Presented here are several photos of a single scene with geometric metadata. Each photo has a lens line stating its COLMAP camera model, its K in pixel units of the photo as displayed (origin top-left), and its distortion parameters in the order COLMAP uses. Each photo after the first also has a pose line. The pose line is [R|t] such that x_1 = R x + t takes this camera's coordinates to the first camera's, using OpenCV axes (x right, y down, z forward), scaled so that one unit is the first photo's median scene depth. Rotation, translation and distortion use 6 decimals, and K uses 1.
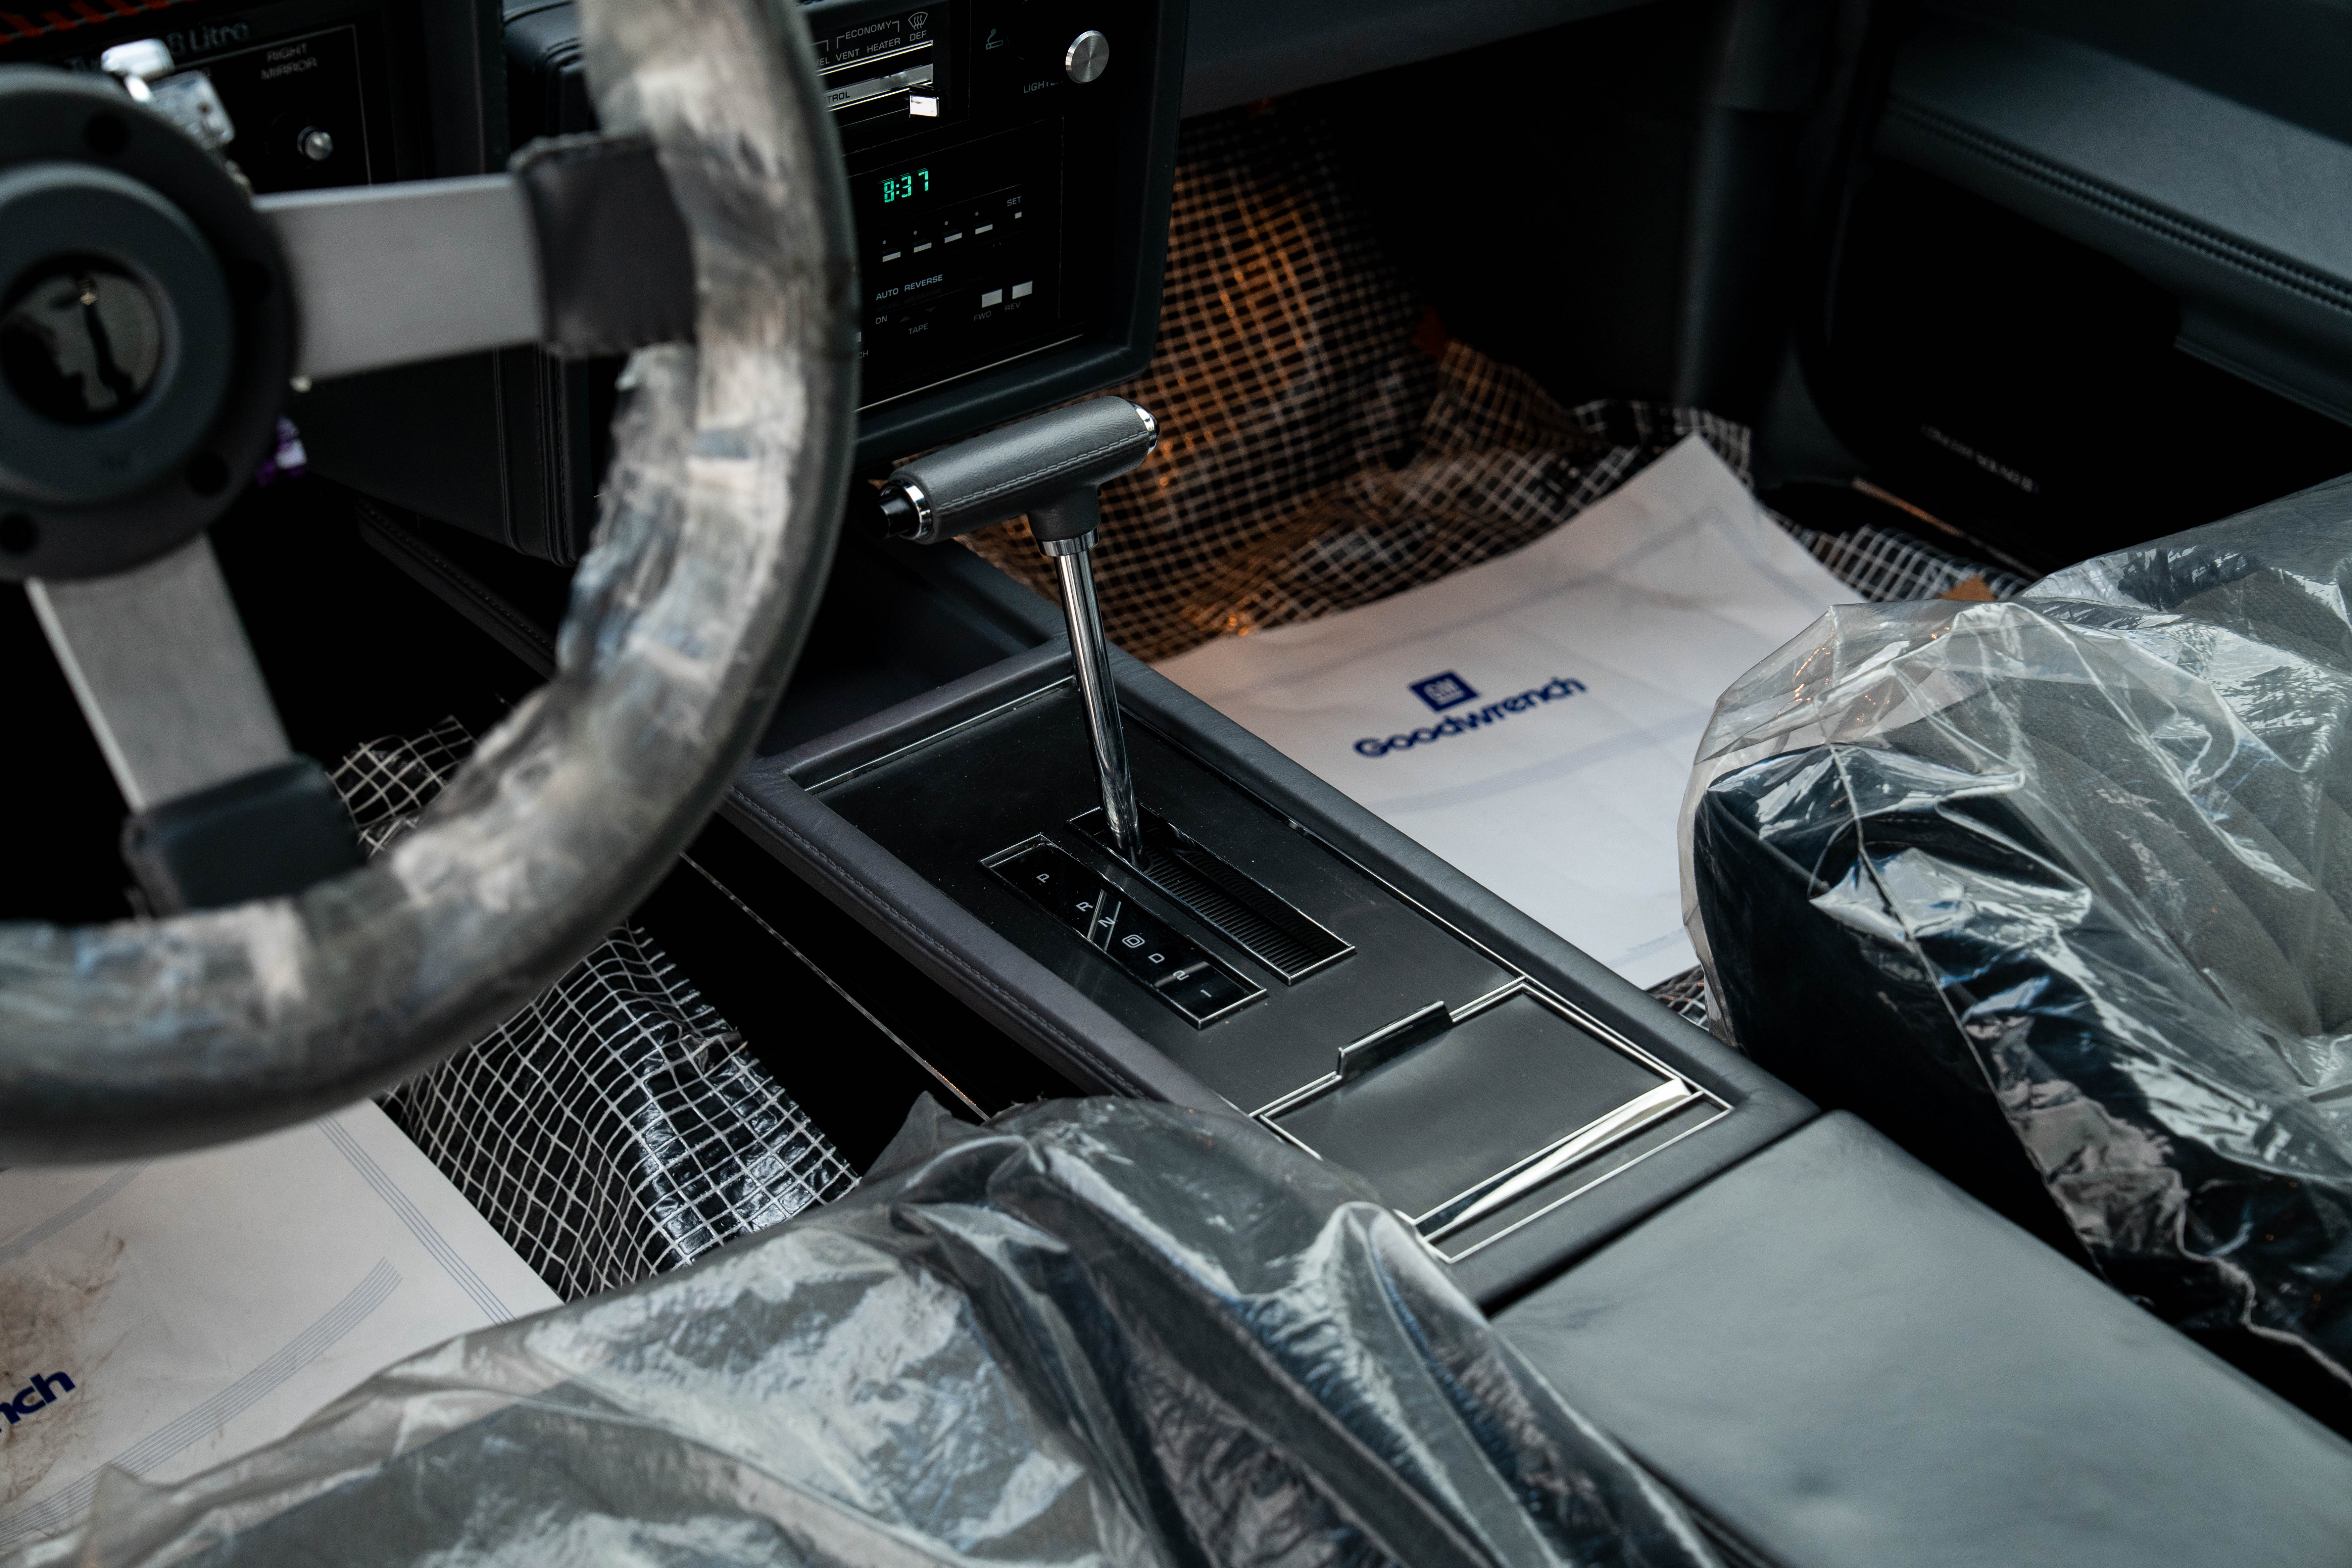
lens RADIAL K [[3850.6, 0, 1158.3], [0, 3850.6, 787.3], [0, 0, 1]] dist [0.198379, -0.041856]
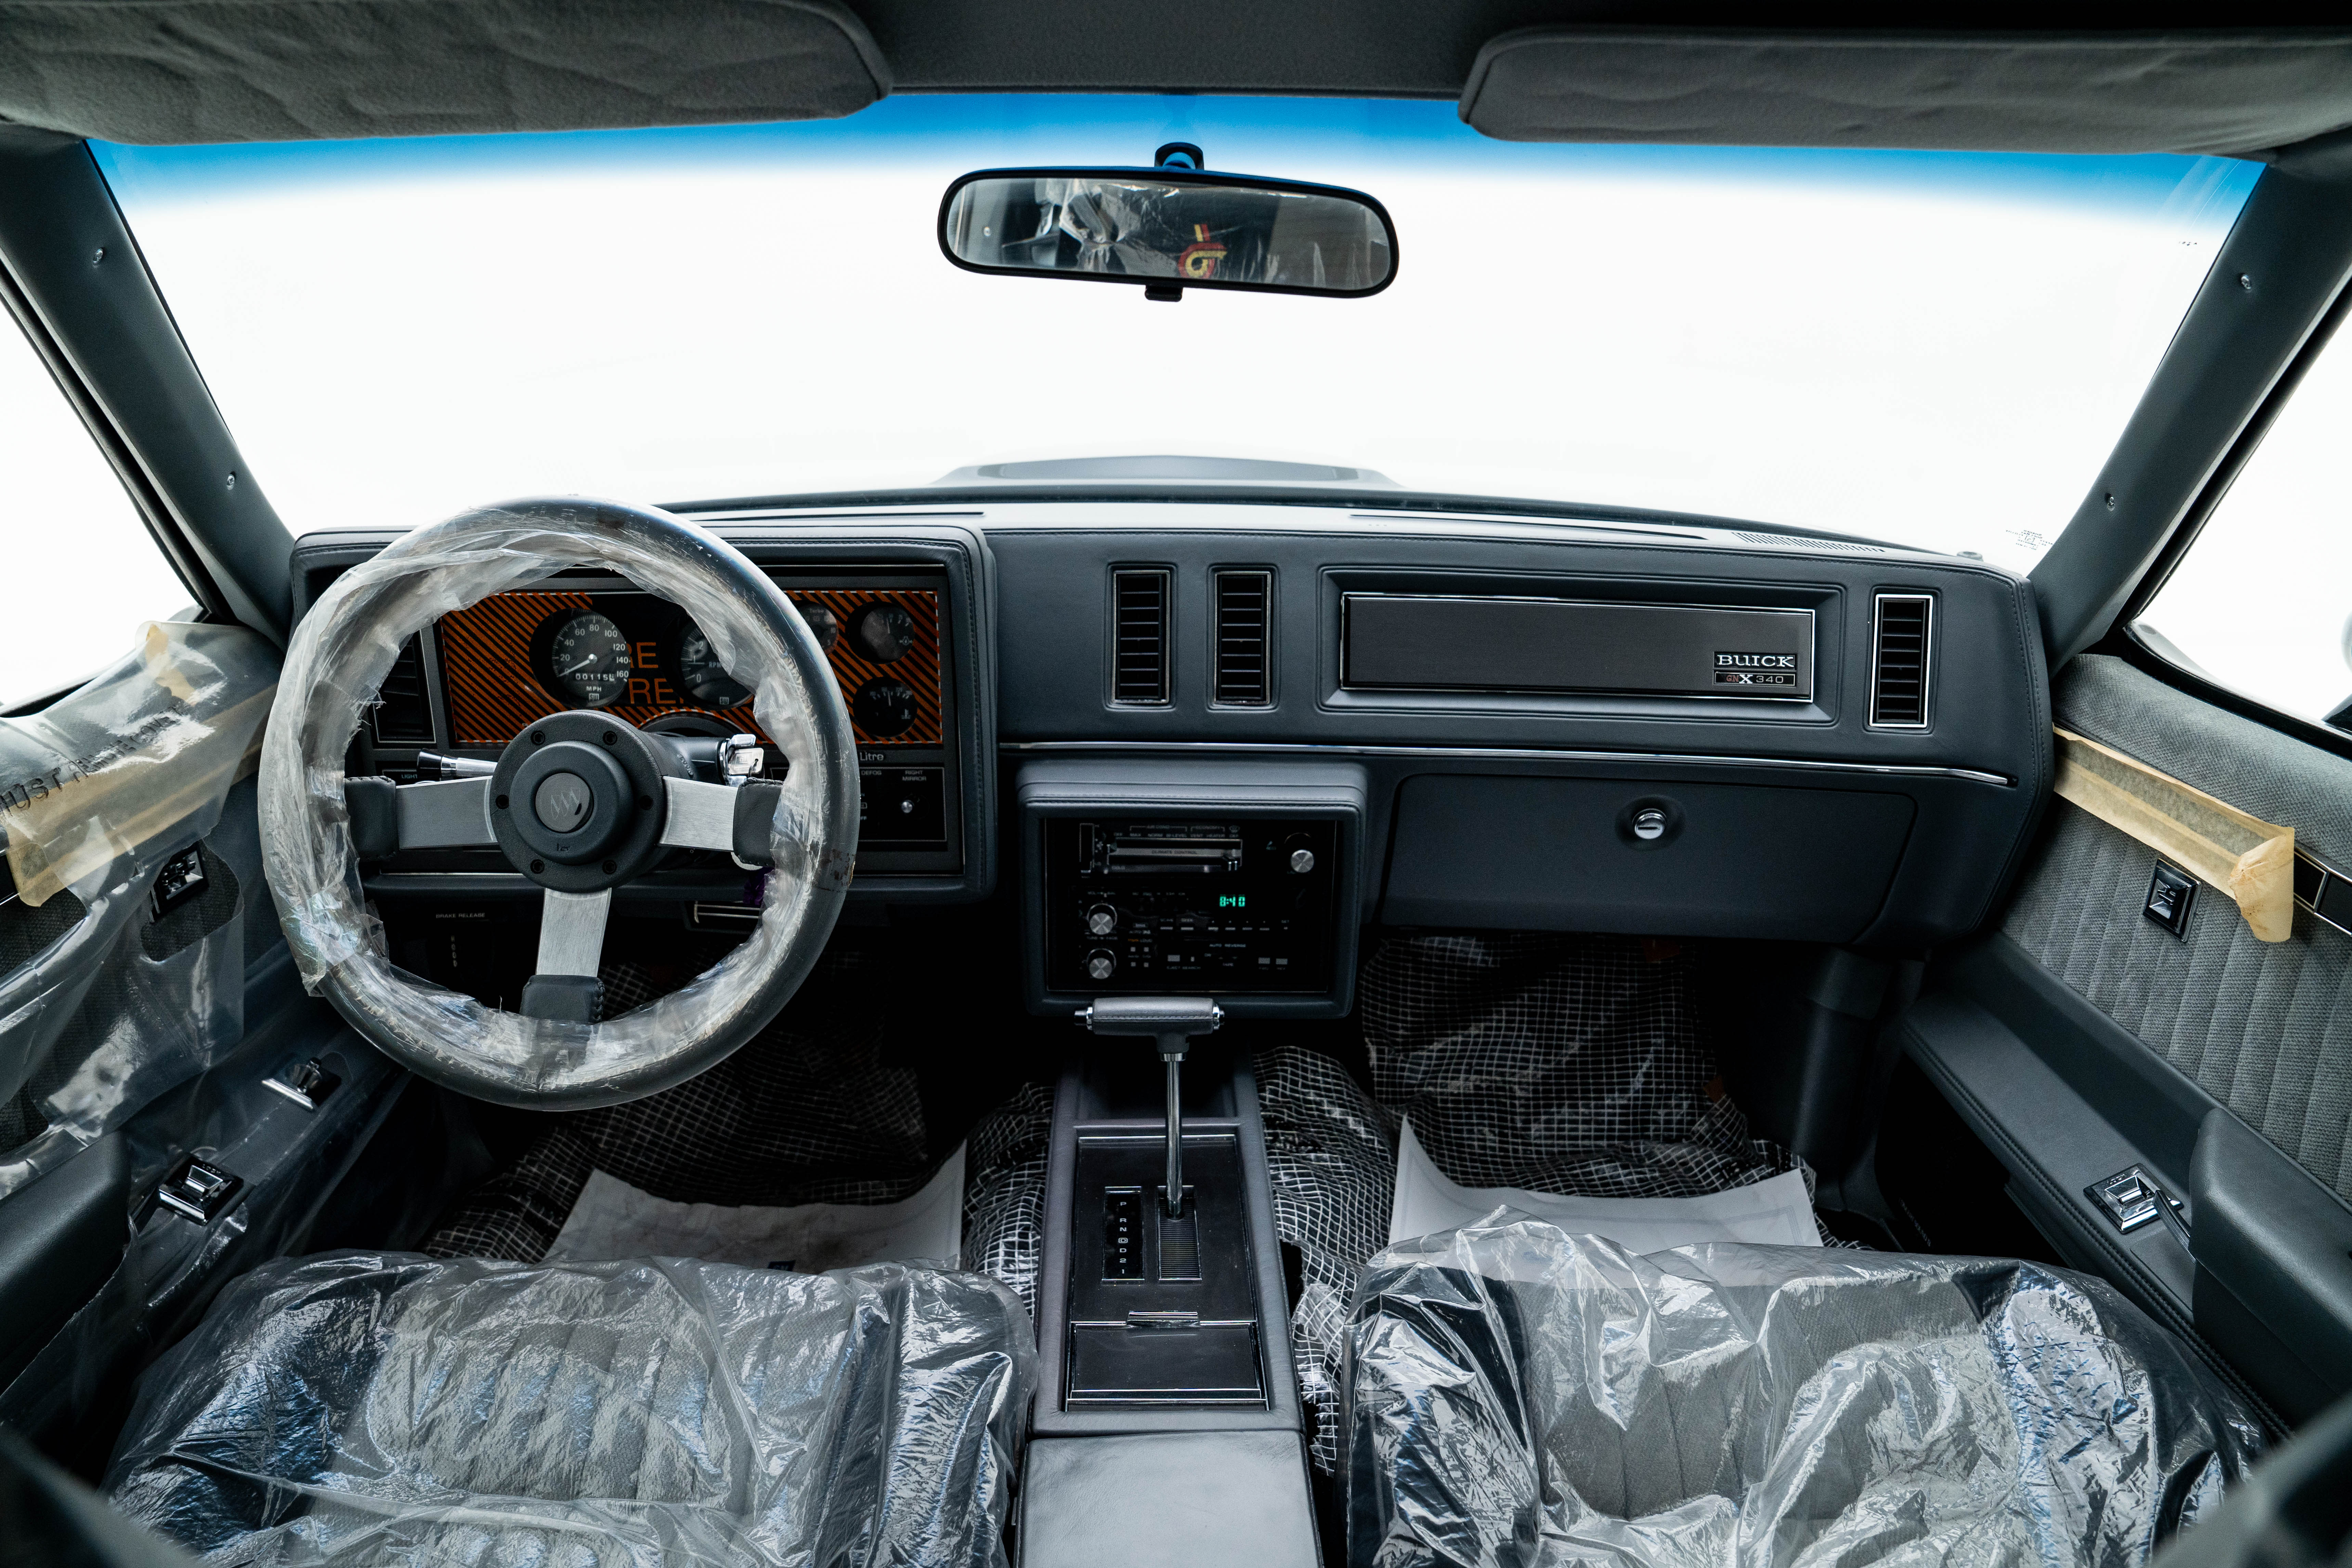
lens RADIAL K [[1648.1, 0, 1165.4], [0, 1648.1, 797.8], [0, 0, 1]] dist [-0.122876, 0.102179]
pose [[0.778490, 0.181514, -0.600838, 0.352751], [-0.331080, 0.932018, -0.147408, -0.042602], [0.533235, 0.313681, 0.785662, 0.155344]]
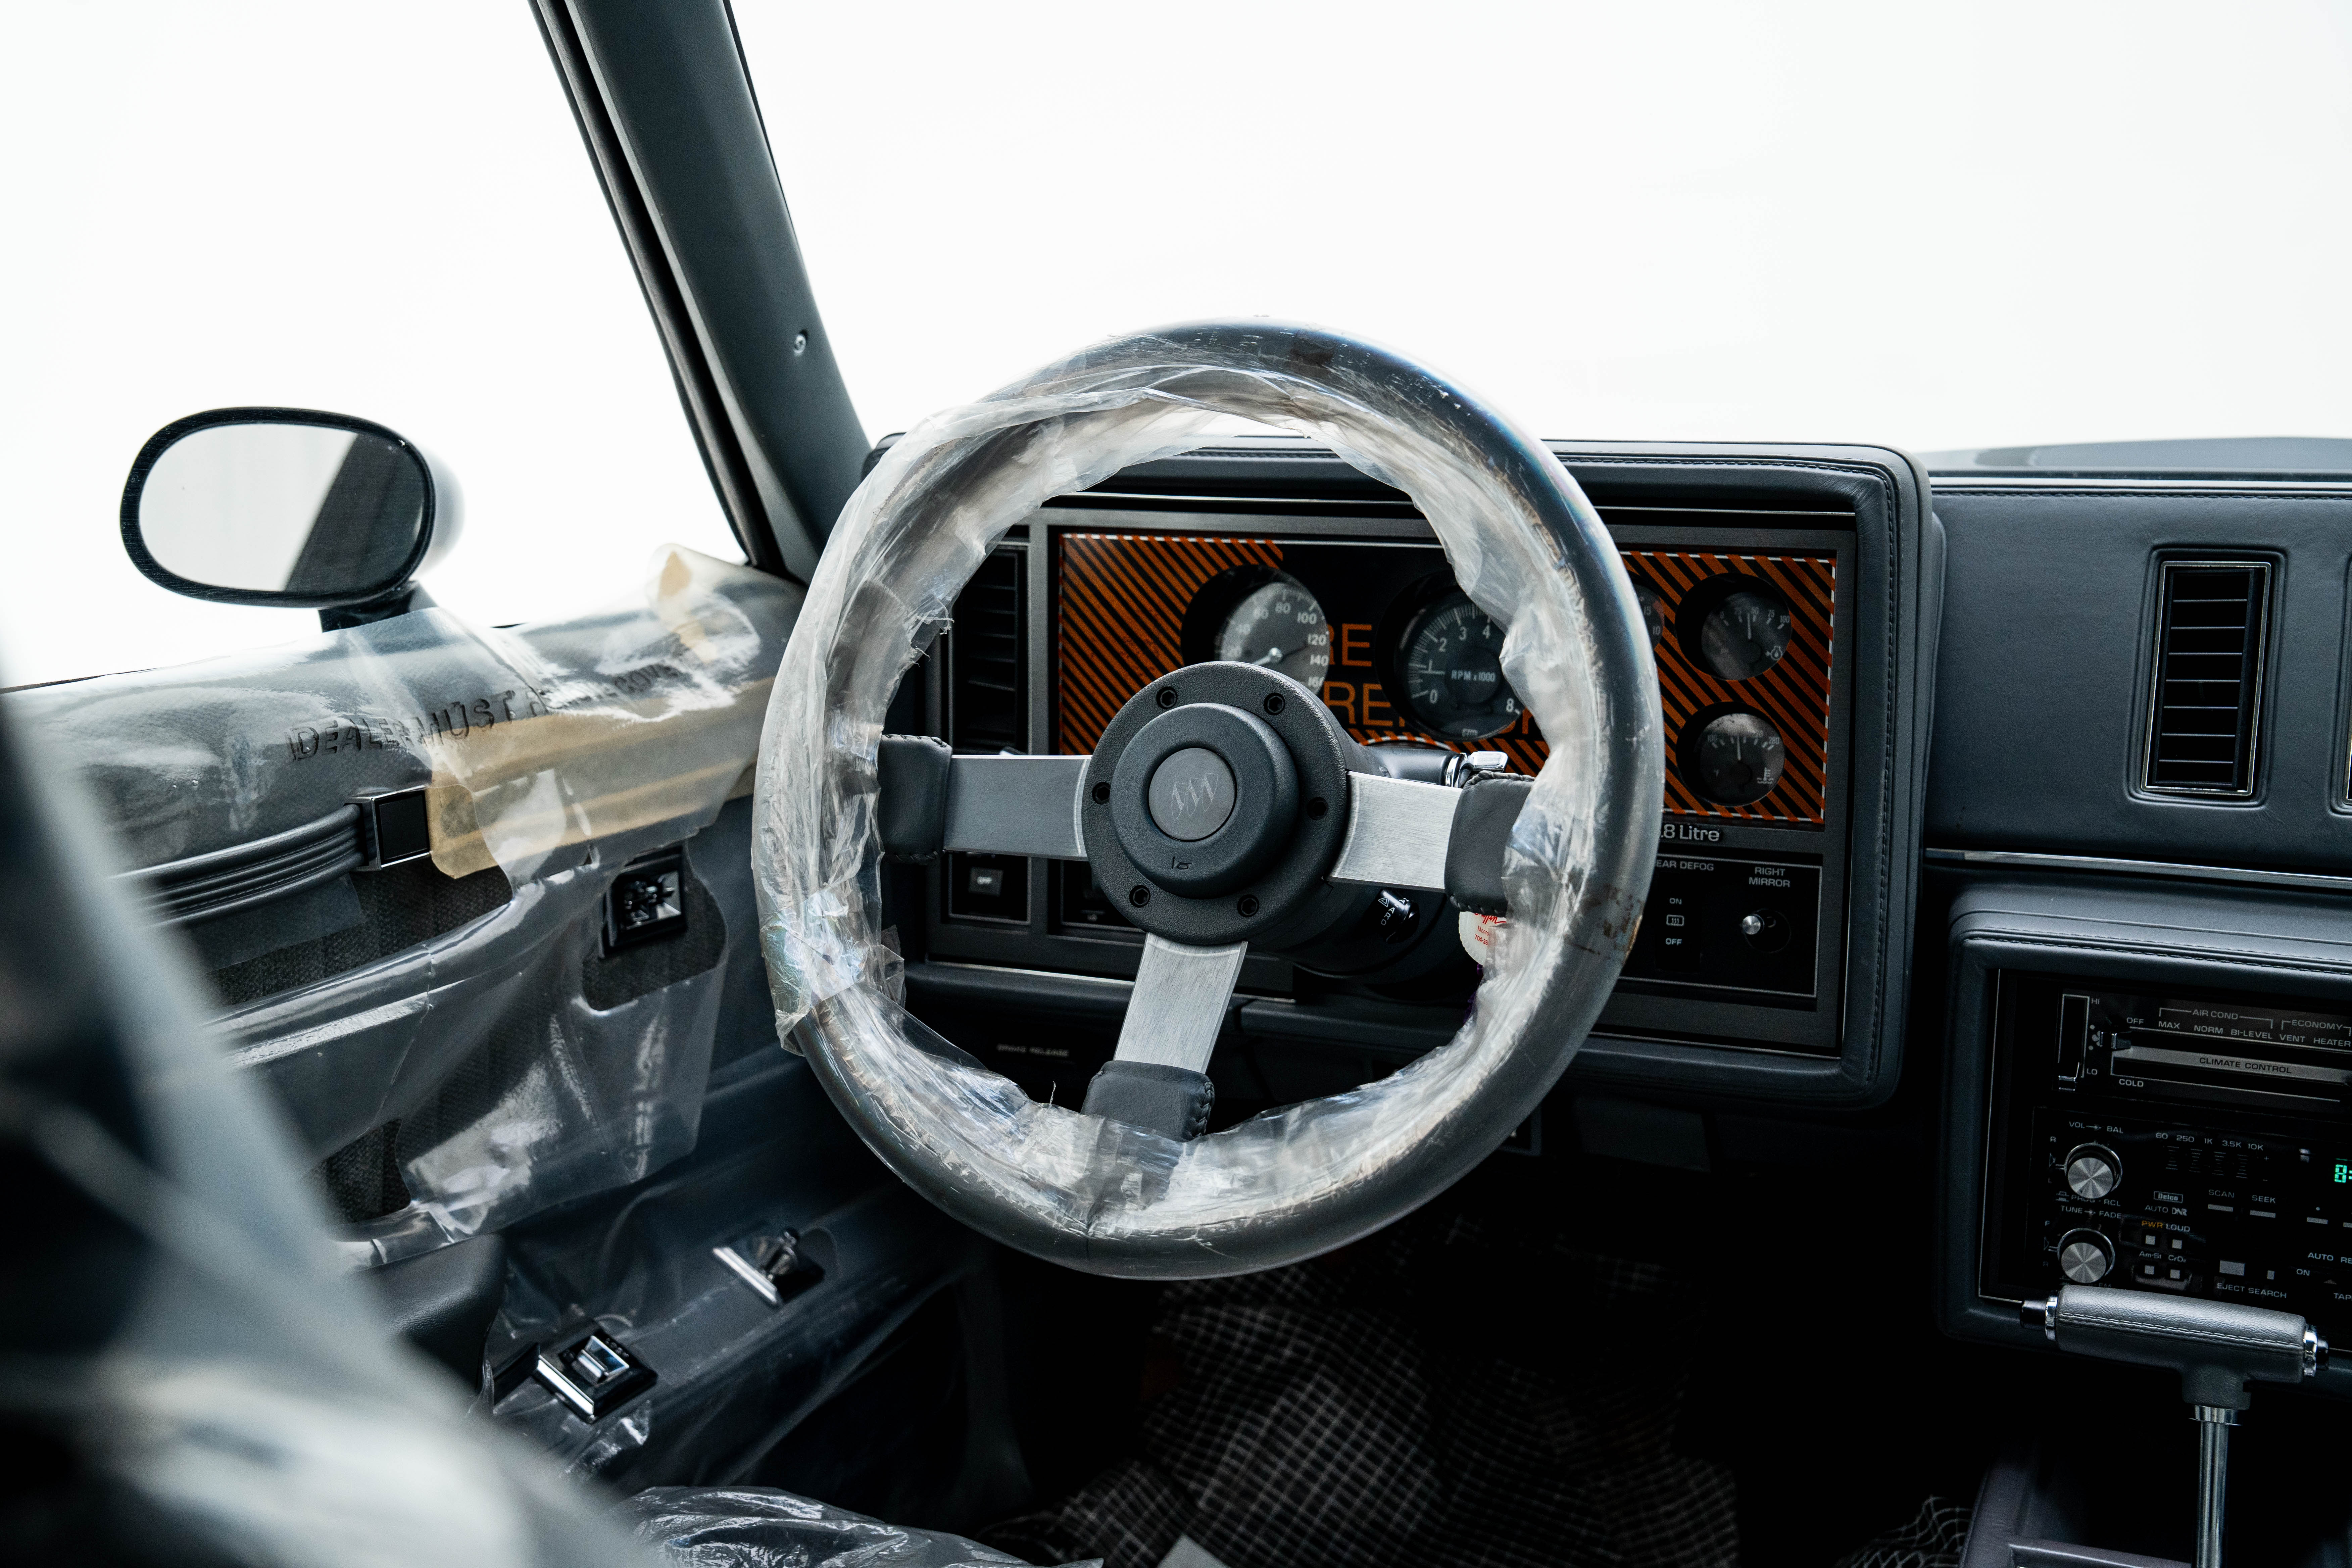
lens RADIAL K [[2606.5, 0, 1154.5], [0, 2606.5, 793.8], [0, 0, 1]] dist [0.022246, 0.143100]
pose [[0.459941, 0.118563, -0.879998, 0.351813], [-0.479784, 0.867103, -0.133939, 0.023299], [0.747169, 0.483813, 0.455701, 0.218262]]
